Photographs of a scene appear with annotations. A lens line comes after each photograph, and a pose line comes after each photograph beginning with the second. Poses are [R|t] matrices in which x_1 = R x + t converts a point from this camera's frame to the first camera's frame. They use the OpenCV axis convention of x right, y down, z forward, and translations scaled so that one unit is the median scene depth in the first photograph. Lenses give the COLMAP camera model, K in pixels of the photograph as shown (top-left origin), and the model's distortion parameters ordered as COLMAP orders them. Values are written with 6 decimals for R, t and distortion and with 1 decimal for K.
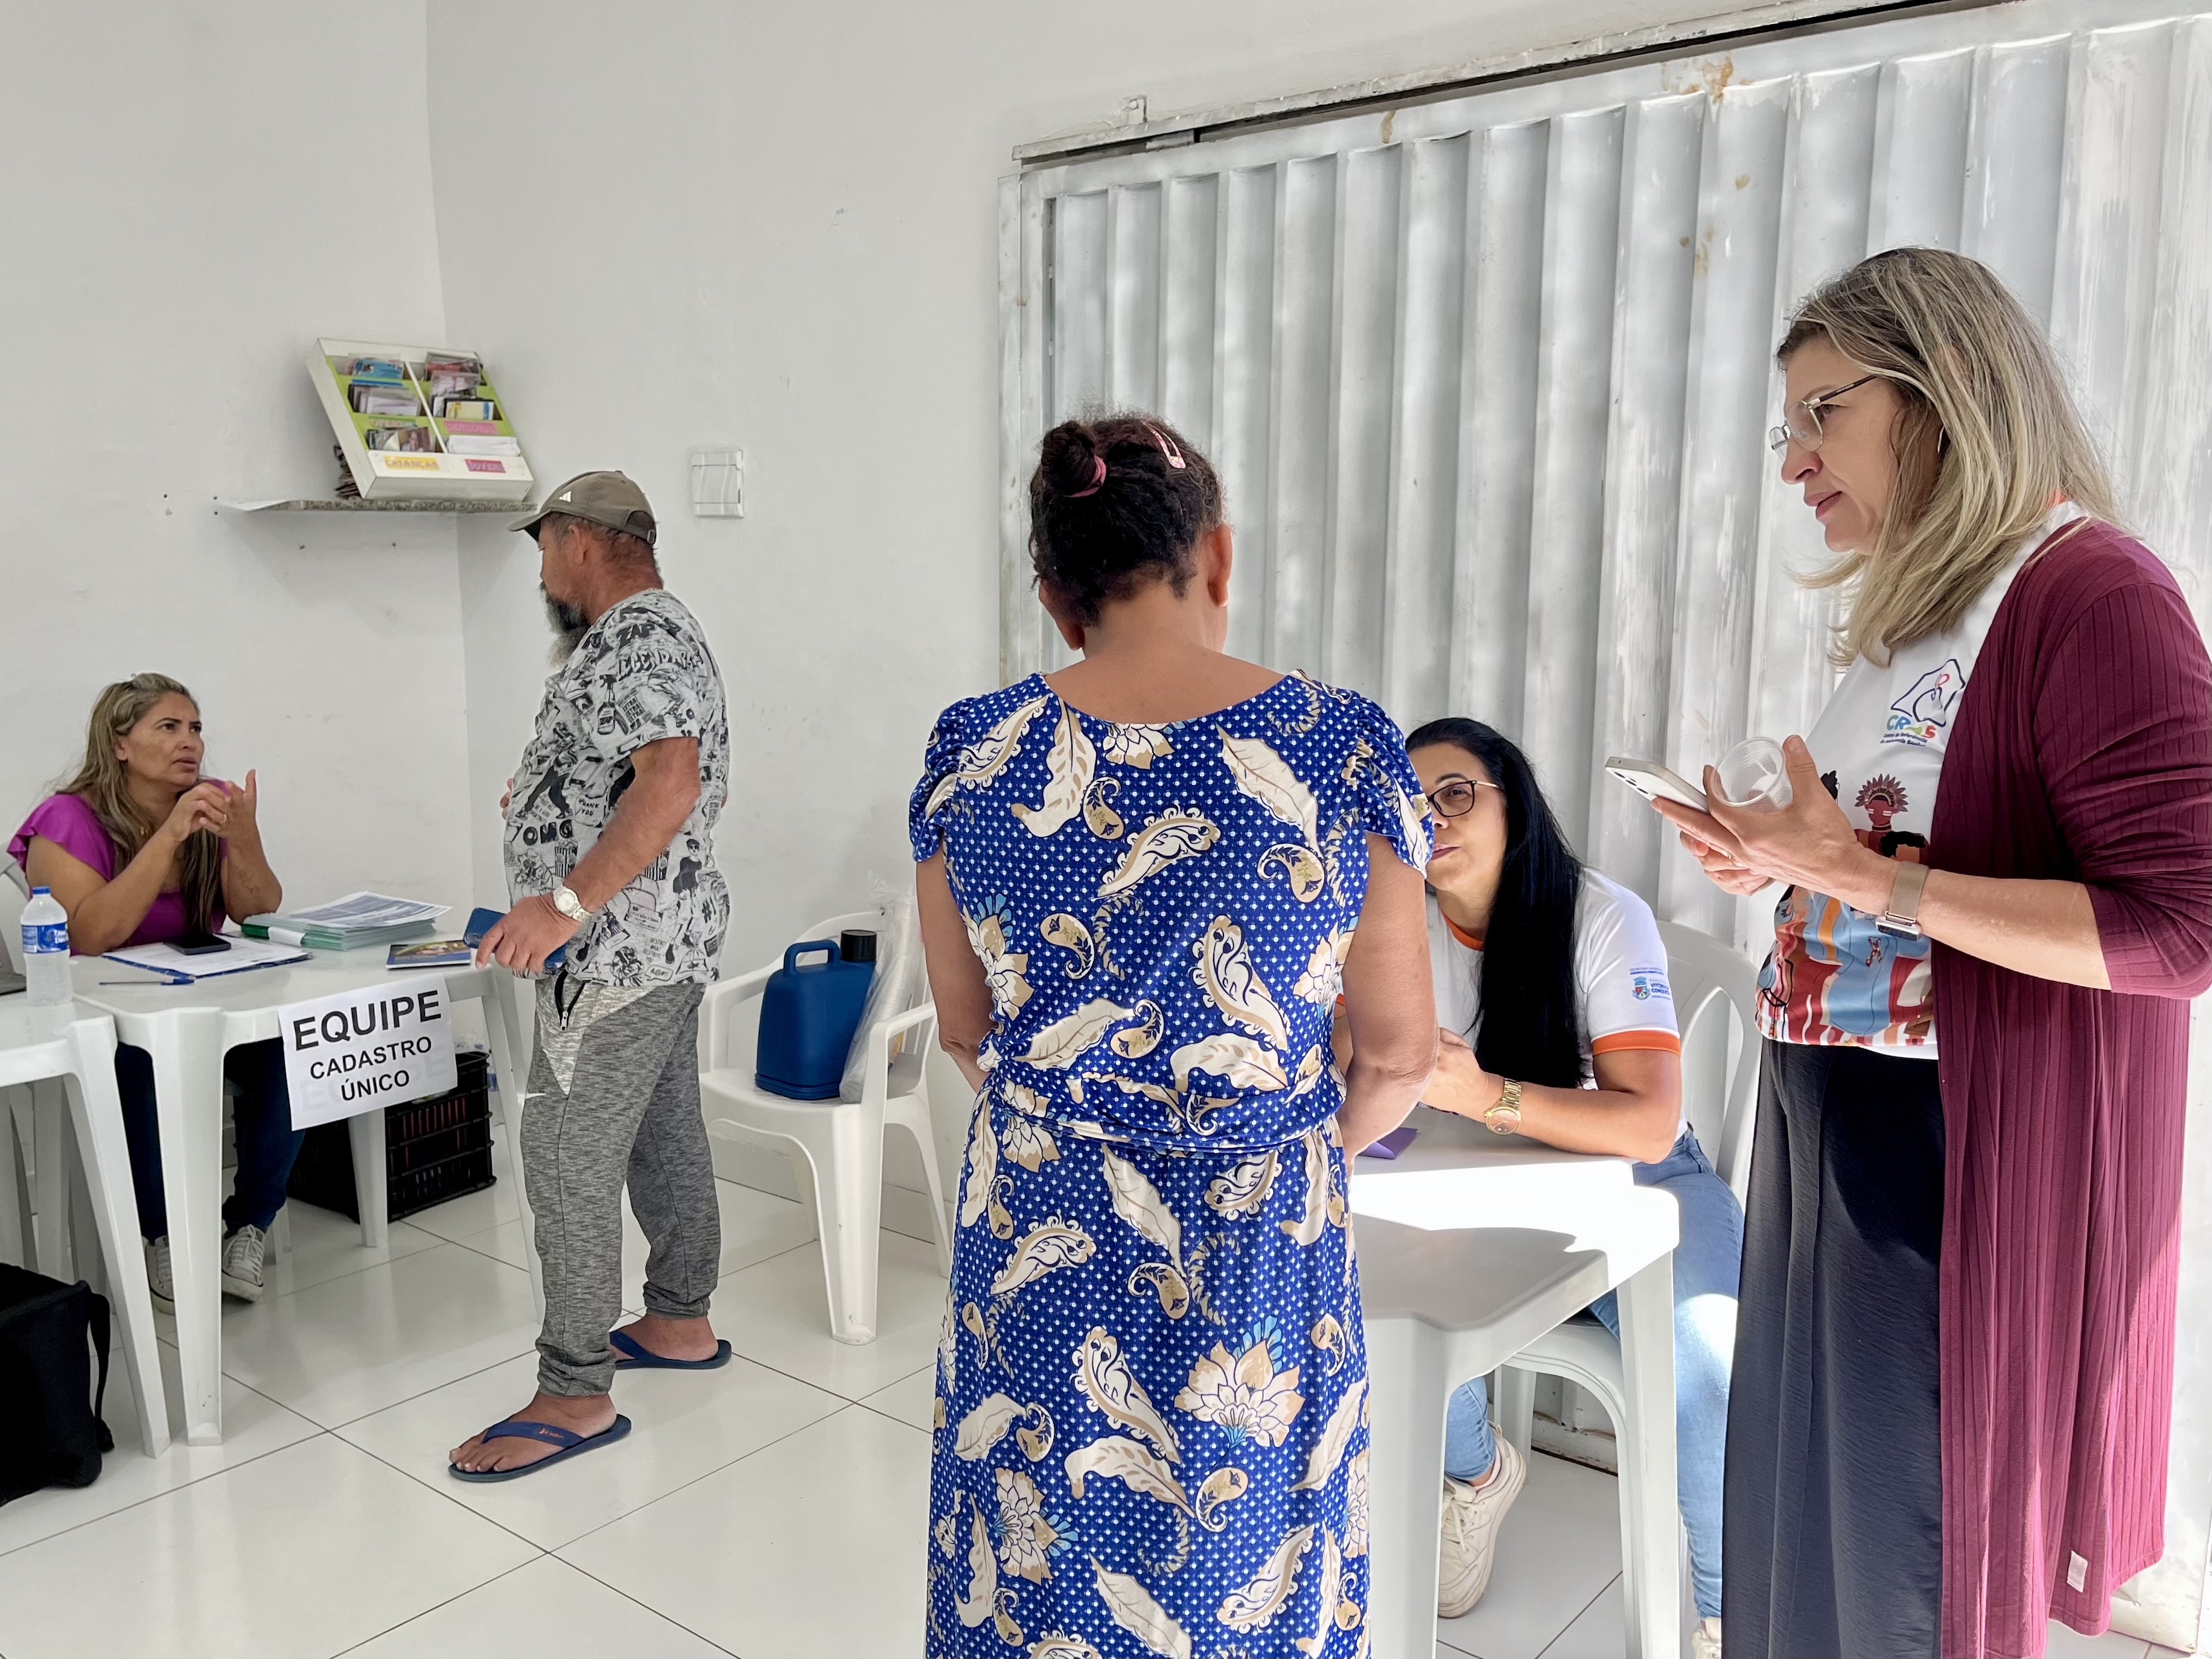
lens RADIAL K [[2115.2, 0, 1103.4], [0, 2115.2, 961.2], [0, 0, 1]] dist [0.041711, 0.009079]
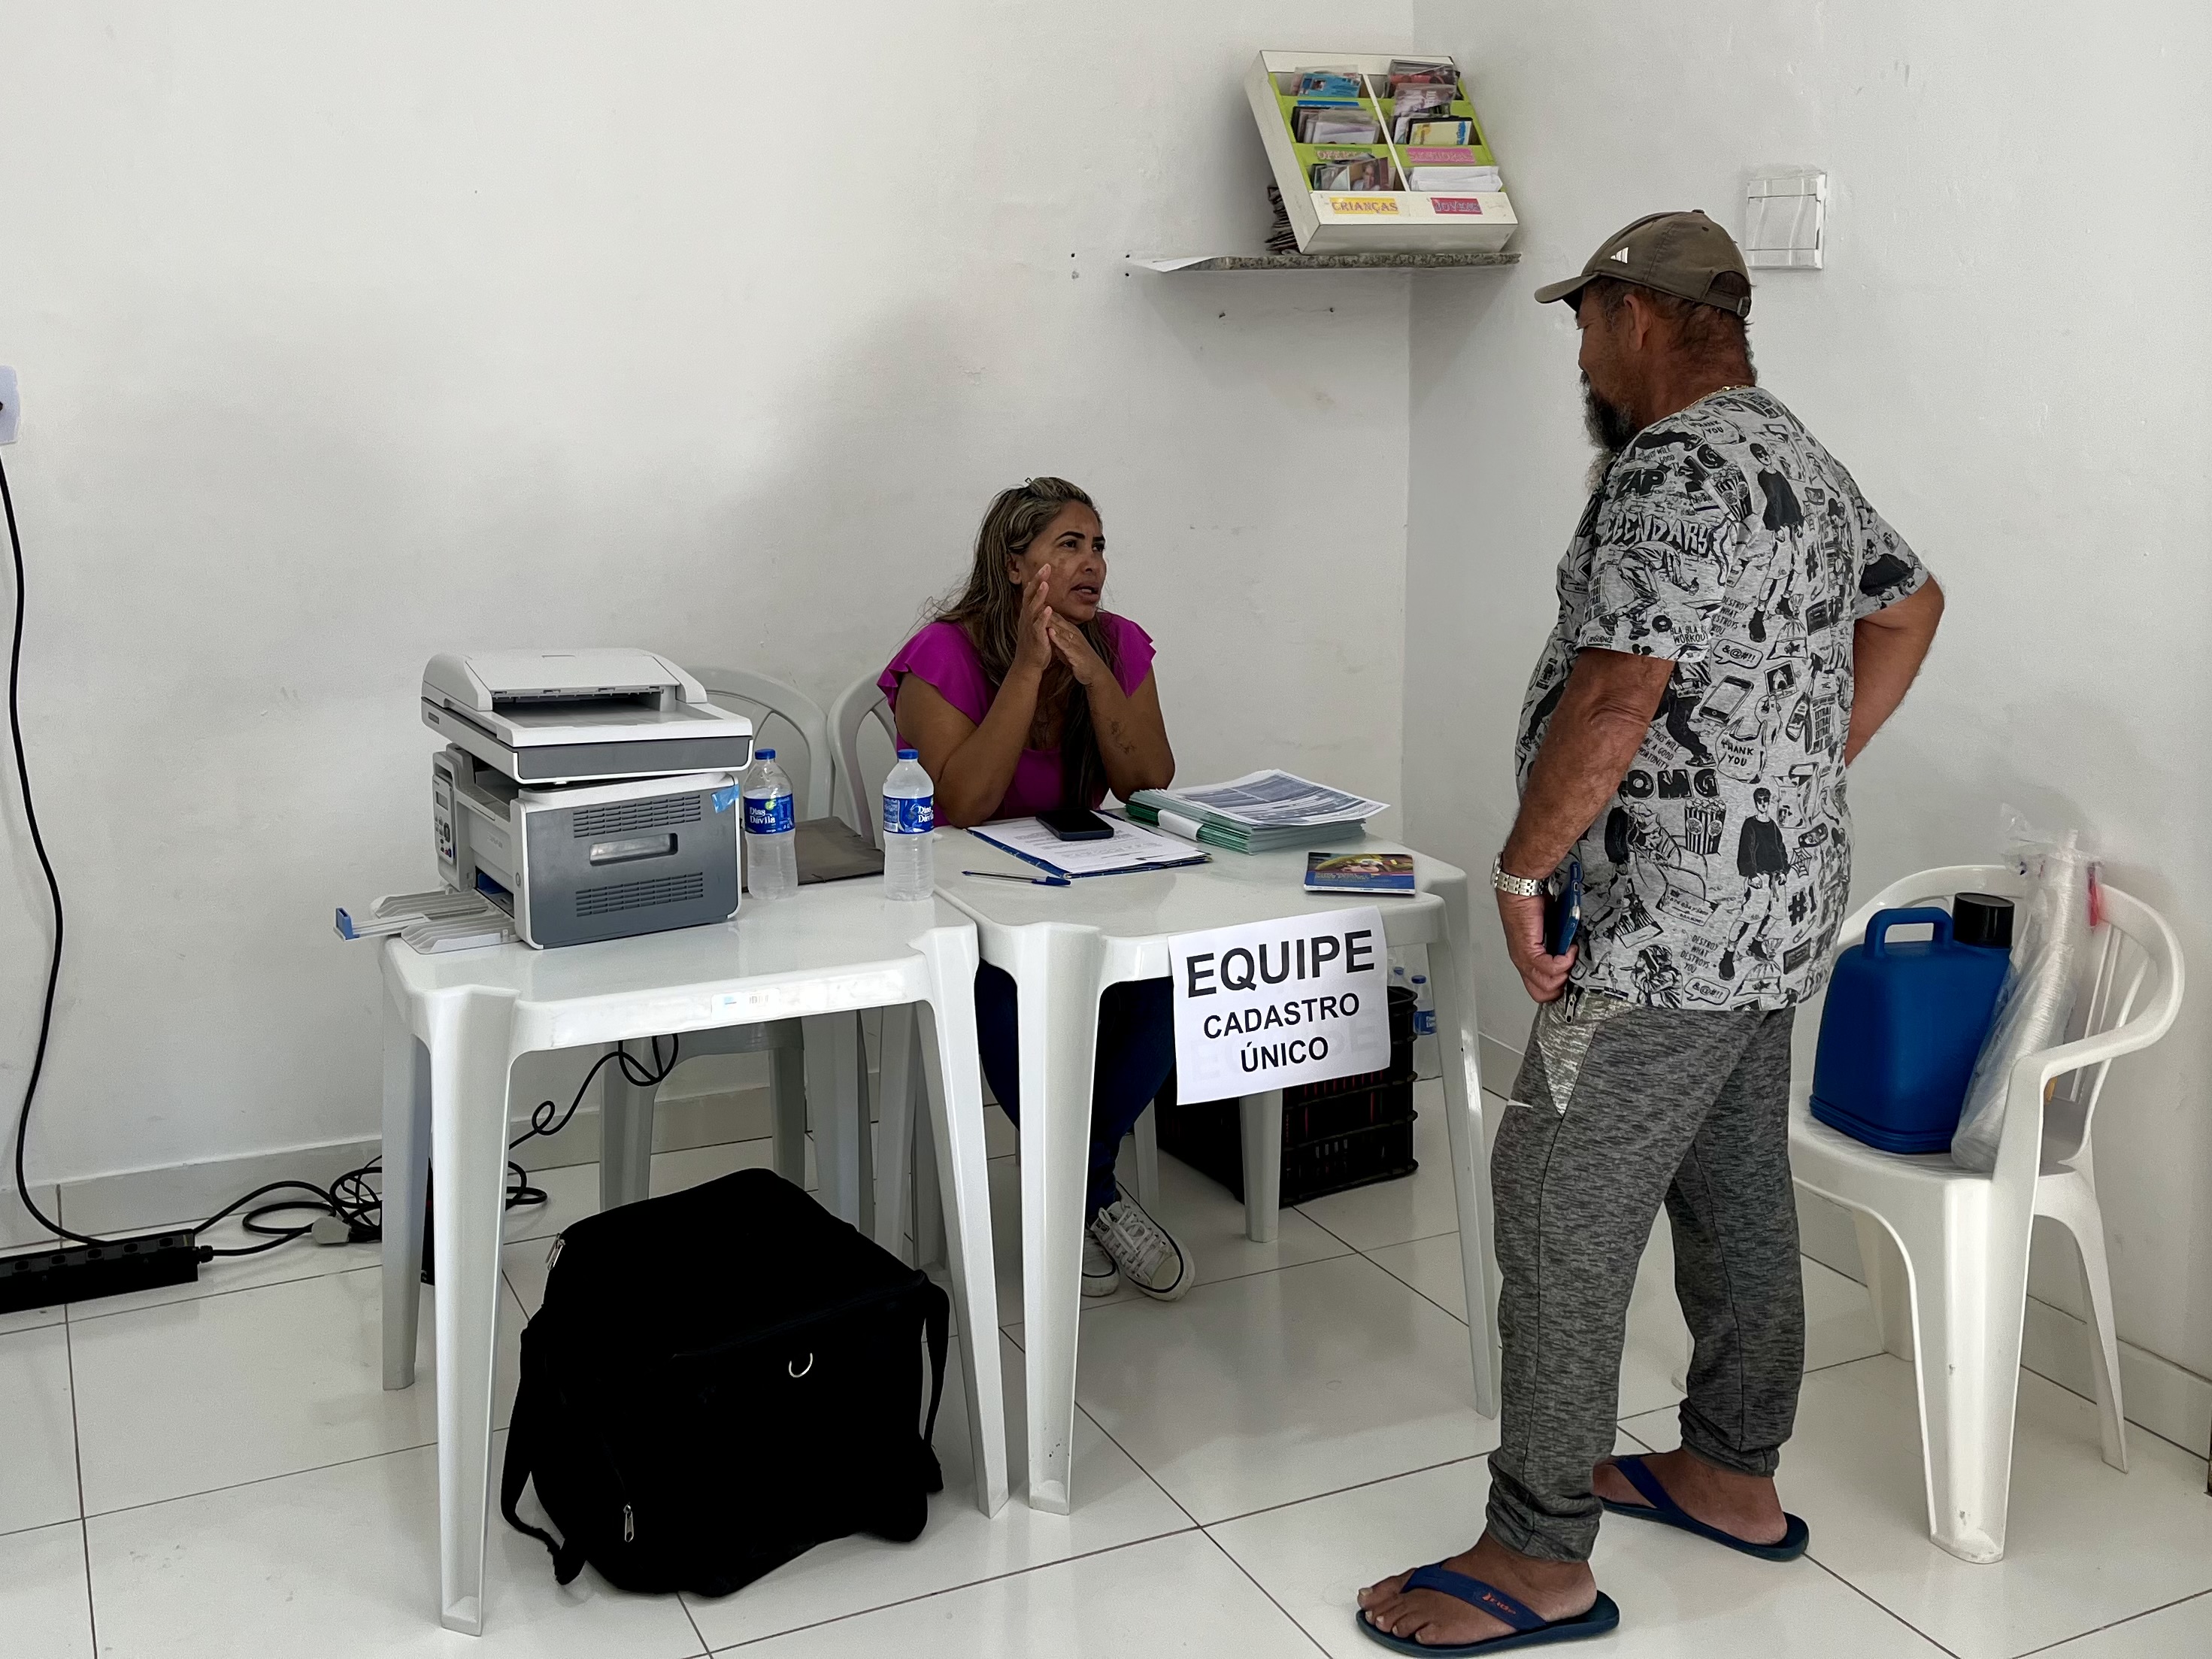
lens RADIAL K [[2305.7, 0, 1106.0], [0, 2305.7, 829.5], [0, 0, 1]] dist [0.063022, -0.014407]
pose [[0.927095, 0.079153, -0.366375, -0.106331], [-0.065798, 0.996638, 0.048818, -0.052853], [0.369007, -0.021152, 0.929186, 0.219946]]
